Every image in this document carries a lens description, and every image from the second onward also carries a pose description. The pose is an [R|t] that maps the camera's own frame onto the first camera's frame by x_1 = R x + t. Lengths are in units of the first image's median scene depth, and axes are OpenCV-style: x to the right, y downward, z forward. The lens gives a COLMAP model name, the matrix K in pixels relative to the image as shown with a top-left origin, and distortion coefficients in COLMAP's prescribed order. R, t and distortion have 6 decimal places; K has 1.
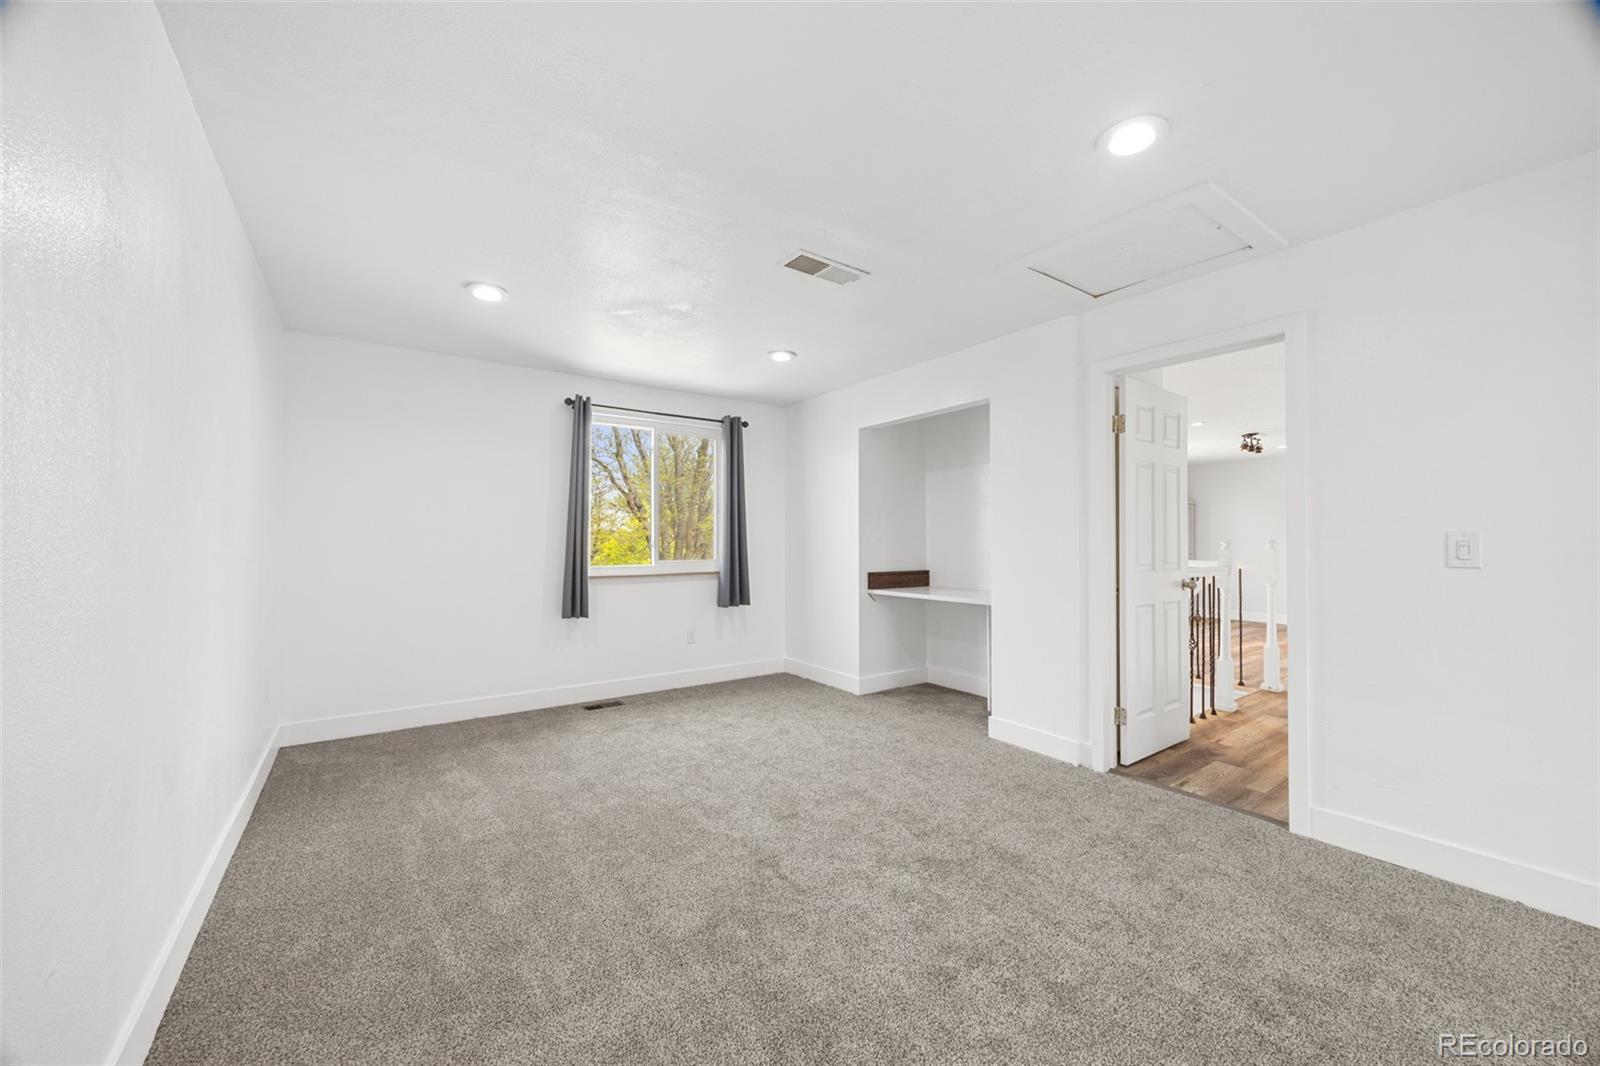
lens RADIAL K [[606.2, 0, 801.1], [0, 606.2, 542.0], [0, 0, 1]] dist [-0.000740, -0.000537]
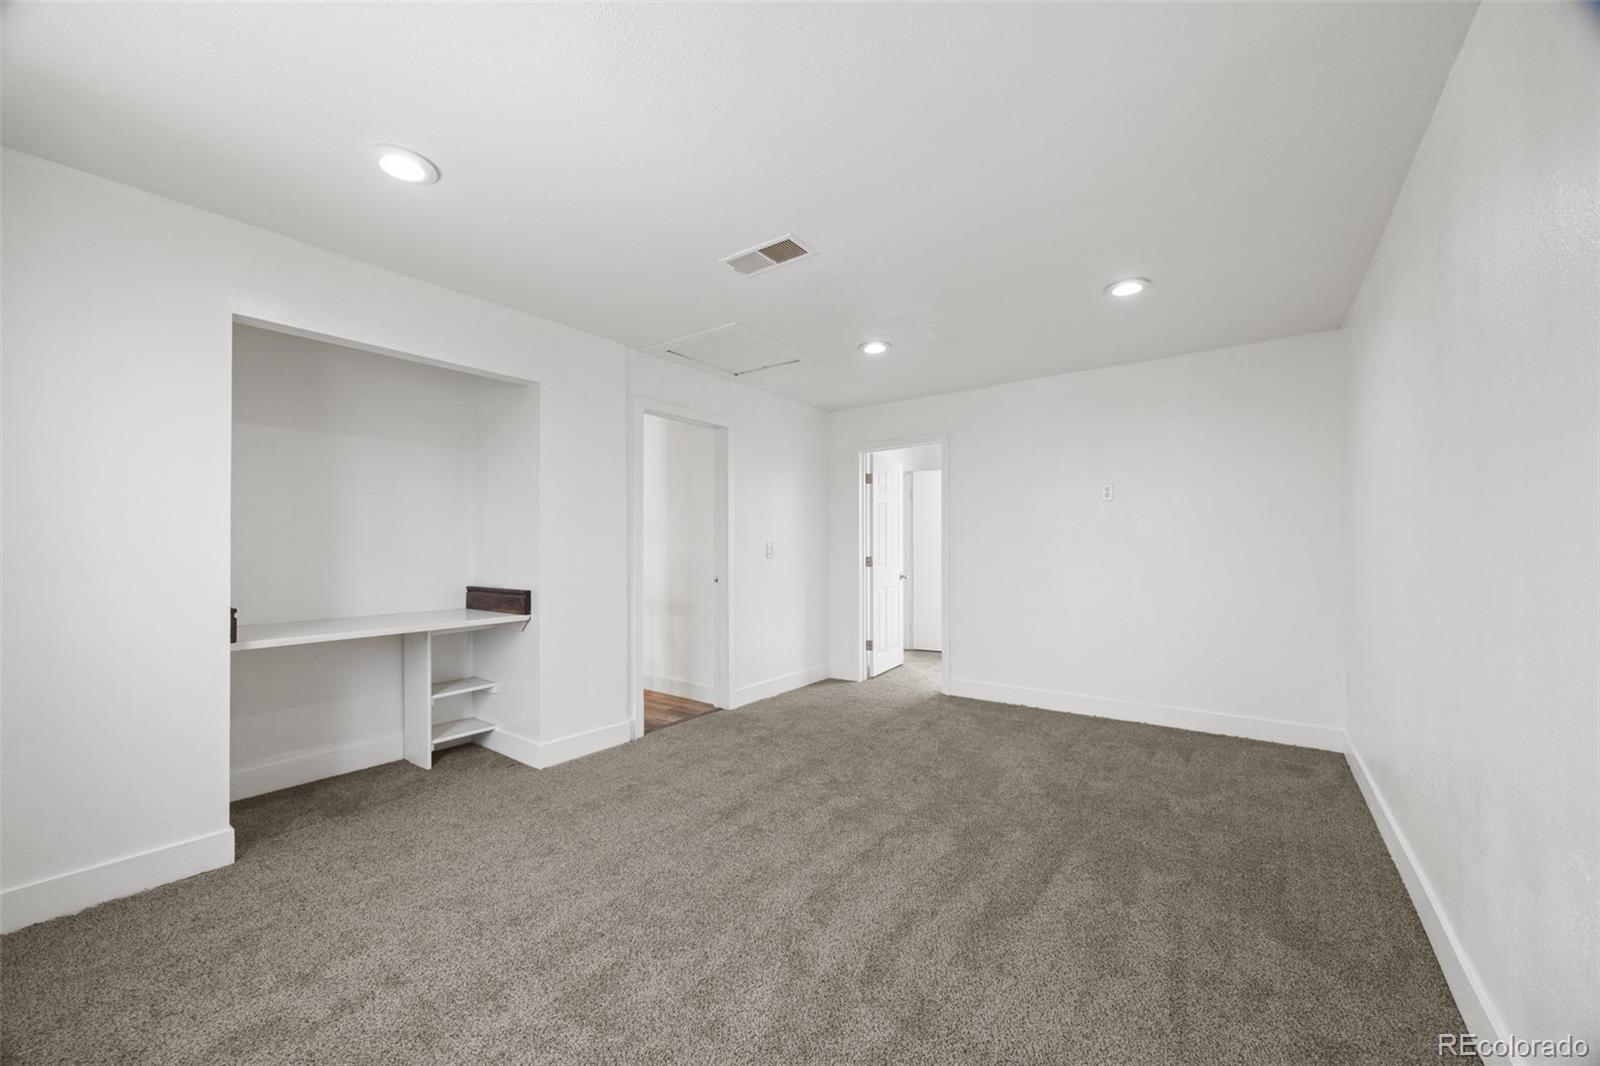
lens RADIAL K [[606.2, 0, 801.1], [0, 606.2, 542.0], [0, 0, 1]] dist [-0.000740, -0.000537]
pose [[-0.313186, 0.006990, 0.949666, -0.805368], [-0.002801, 0.999962, -0.008284, 0.000499], [-0.949688, -0.005254, -0.313154, 1.153444]]
